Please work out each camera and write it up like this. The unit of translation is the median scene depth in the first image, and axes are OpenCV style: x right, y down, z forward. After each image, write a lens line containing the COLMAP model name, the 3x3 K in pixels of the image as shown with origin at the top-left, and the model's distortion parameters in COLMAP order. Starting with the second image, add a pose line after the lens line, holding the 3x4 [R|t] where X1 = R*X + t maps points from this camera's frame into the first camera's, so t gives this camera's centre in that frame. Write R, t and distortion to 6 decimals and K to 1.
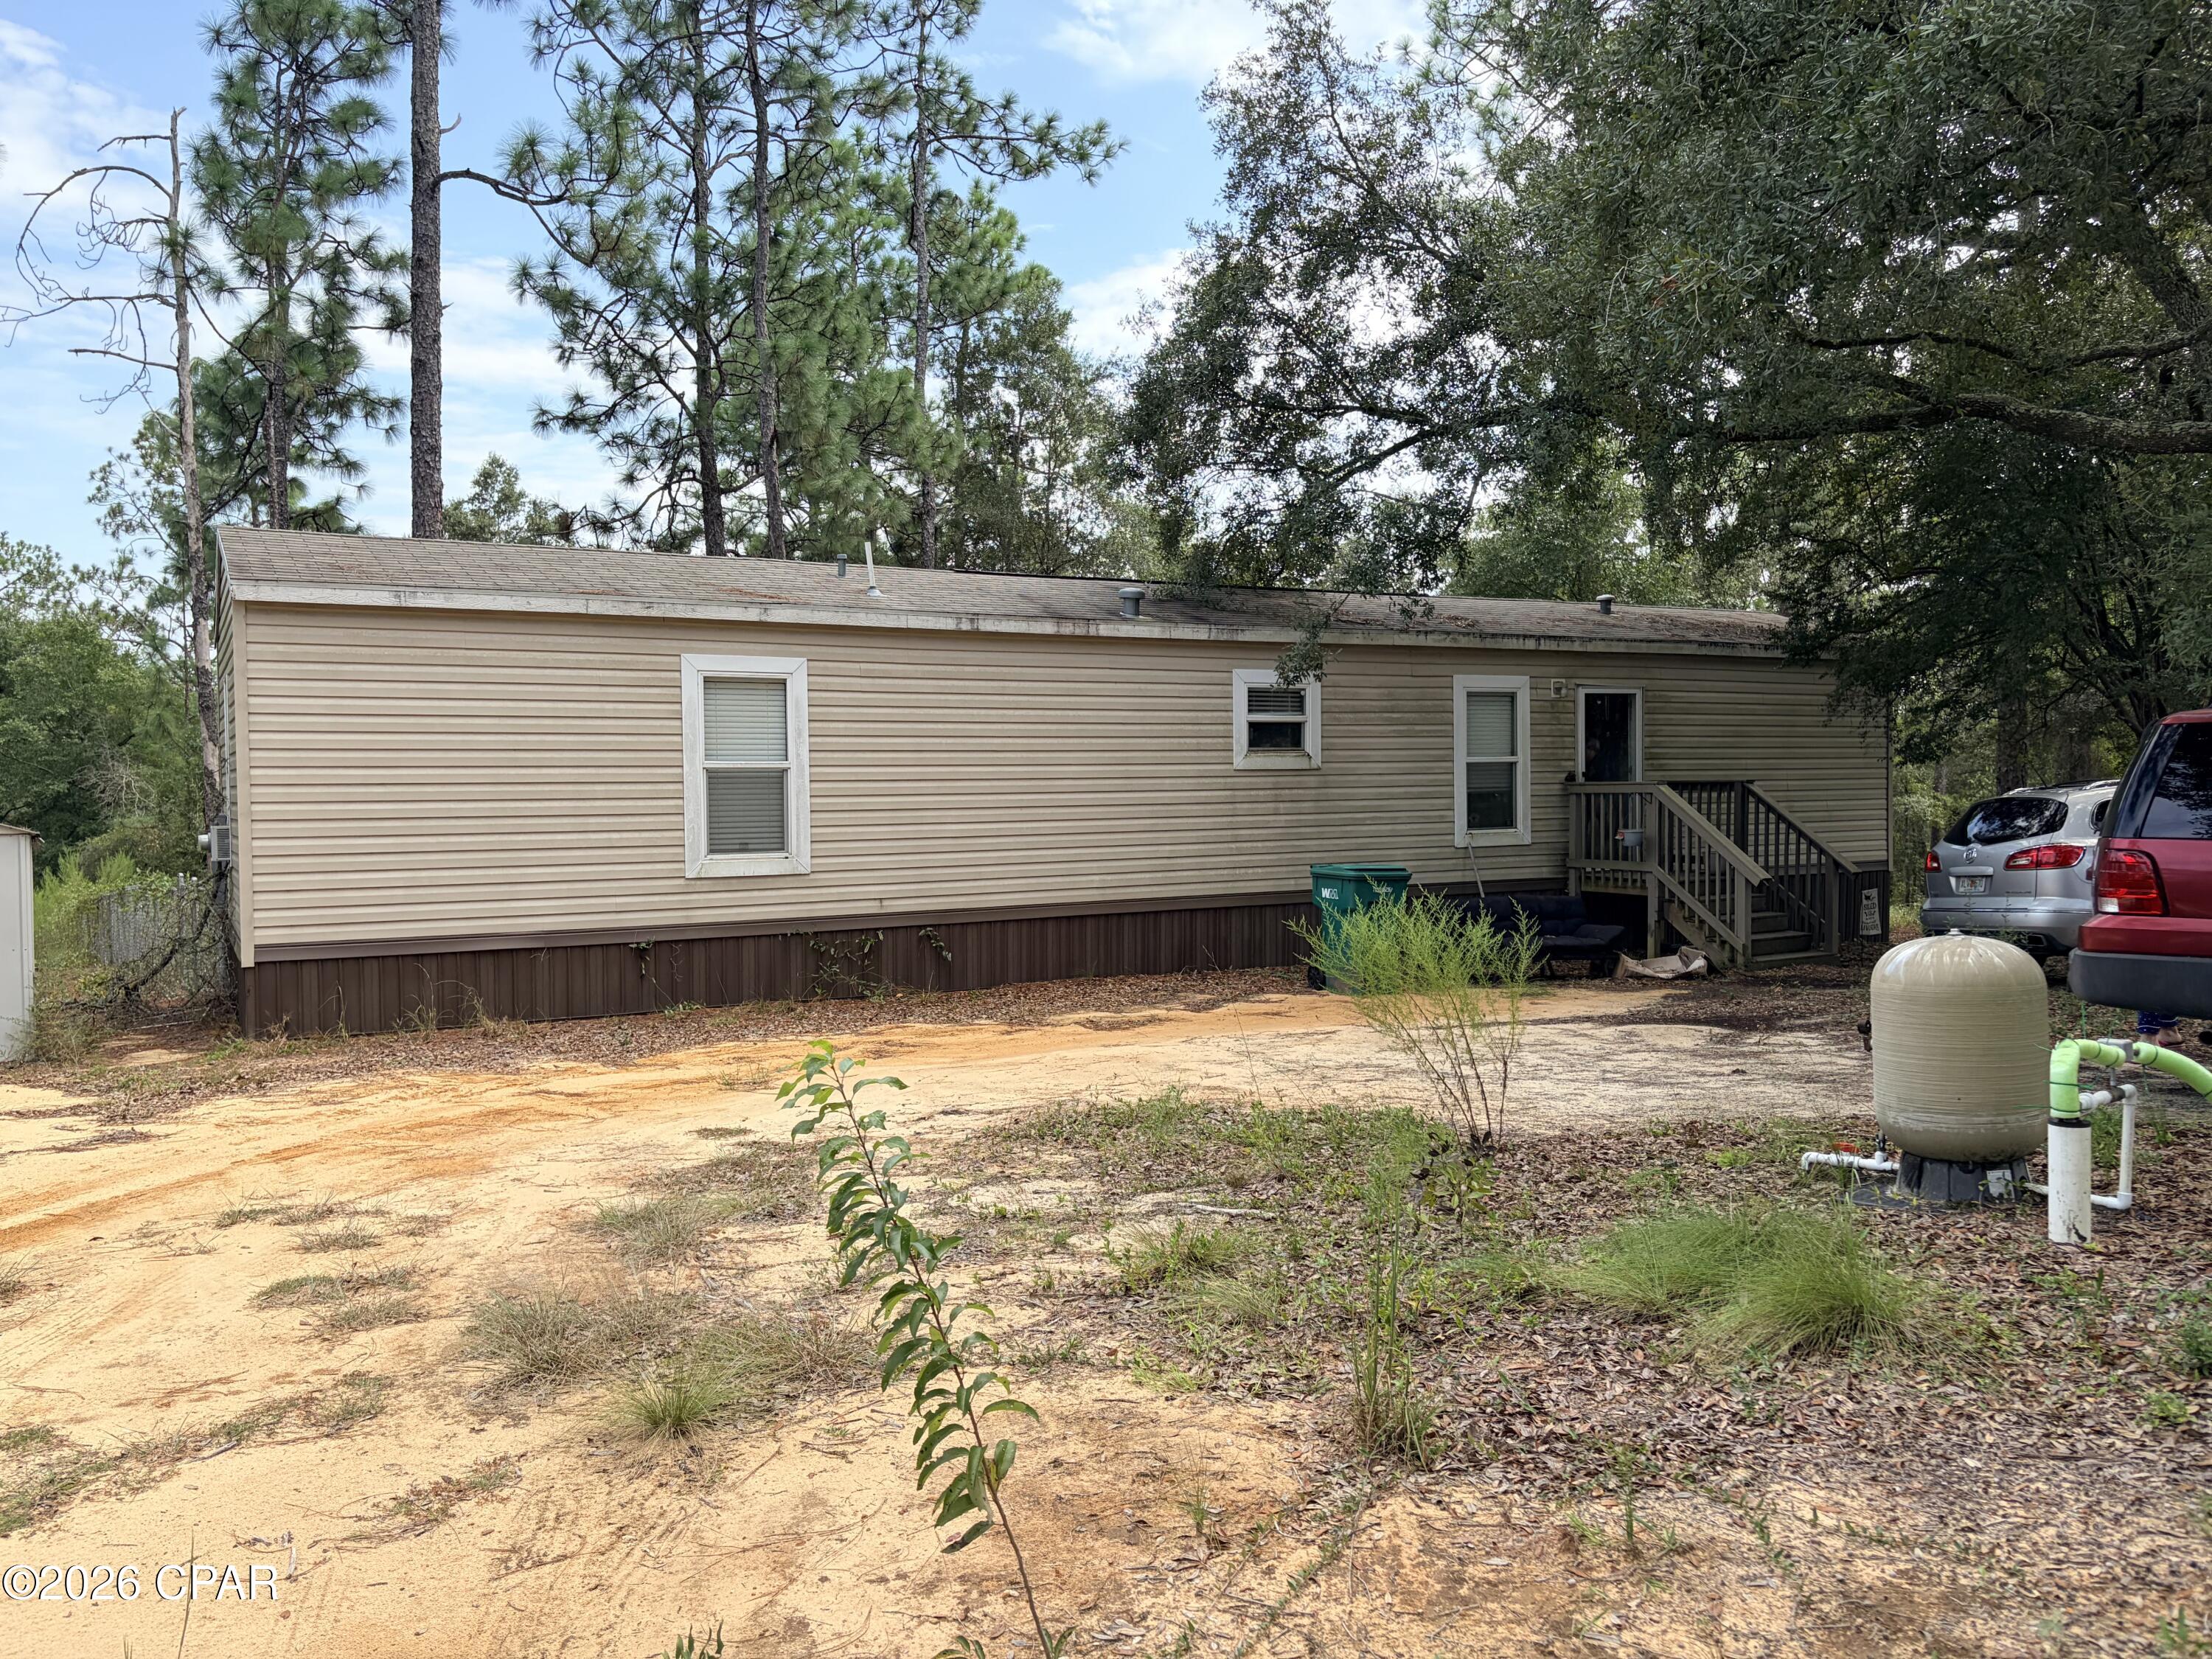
lens RADIAL K [[1681.2, 0, 1118.7], [0, 1681.2, 831.8], [0, 0, 1]] dist [0.066755, -0.071068]
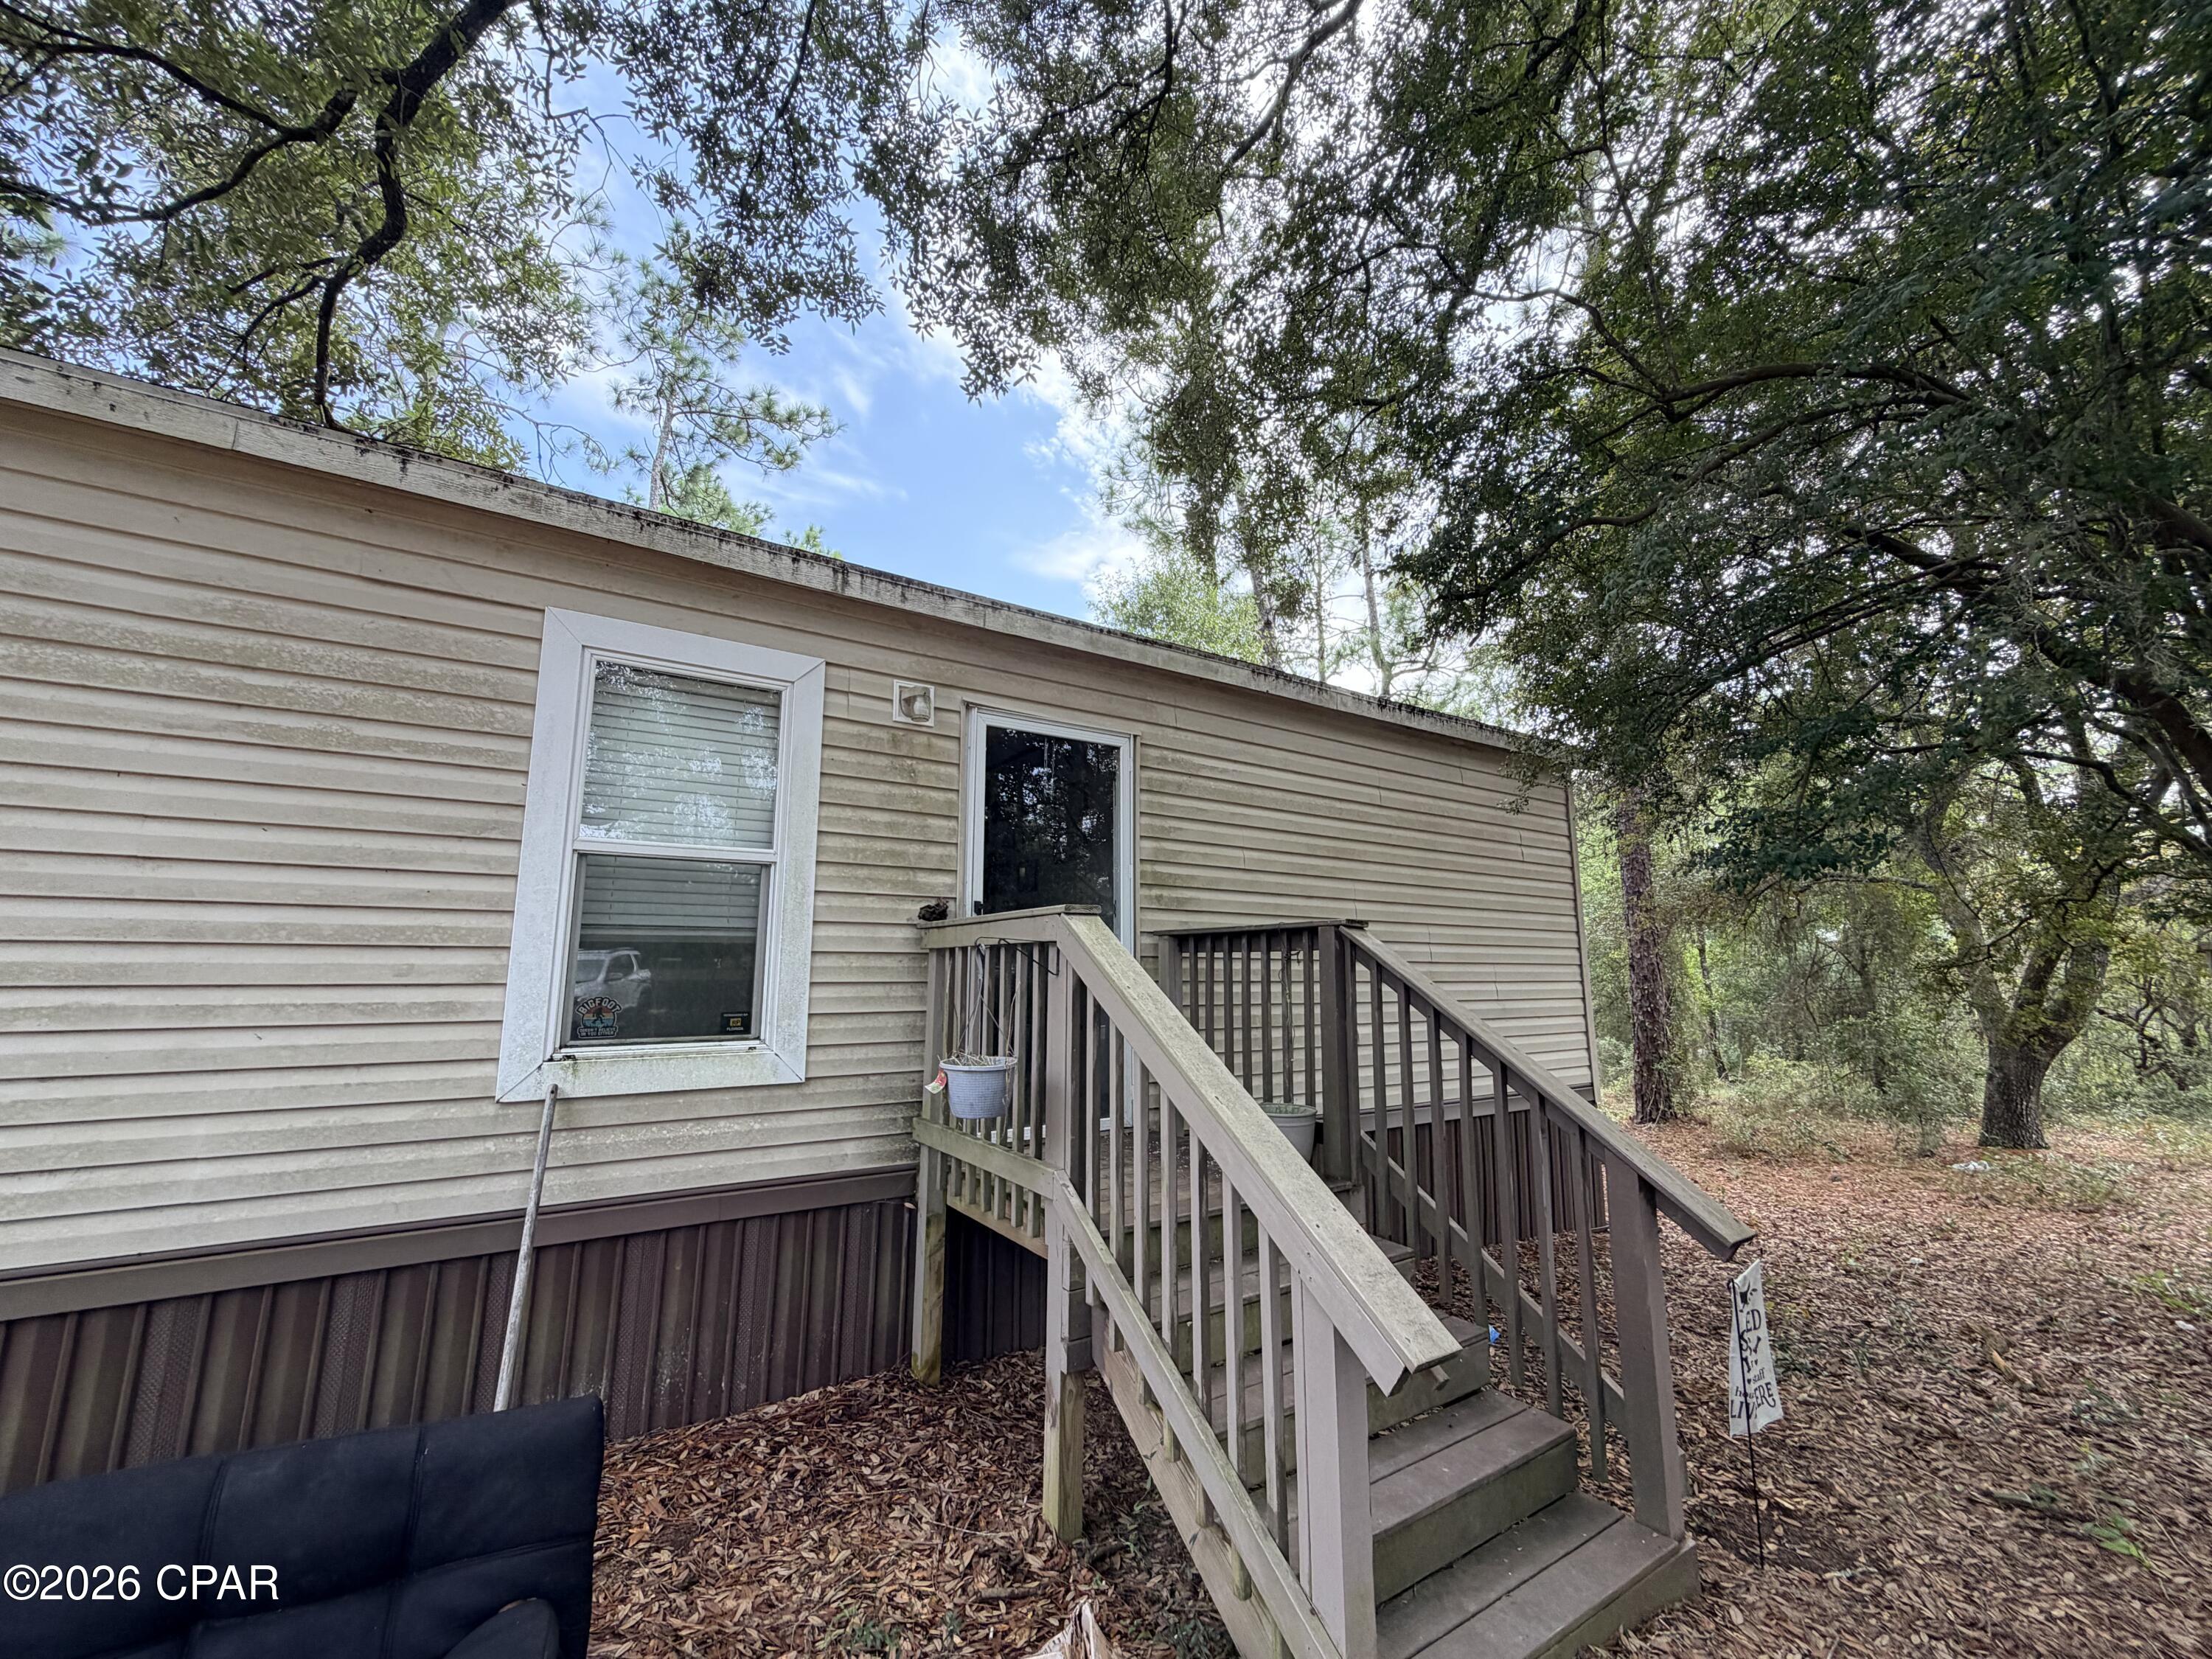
lens RADIAL K [[888.5, 0, 1090.8], [0, 888.5, 821.6], [0, 0, 1]] dist [0.003481, -0.000261]
pose [[0.998856, 0.018979, 0.043892, 0.301833], [-0.010758, 0.983527, -0.180442, -0.015232], [-0.046593, 0.179763, 0.982606, 0.796914]]
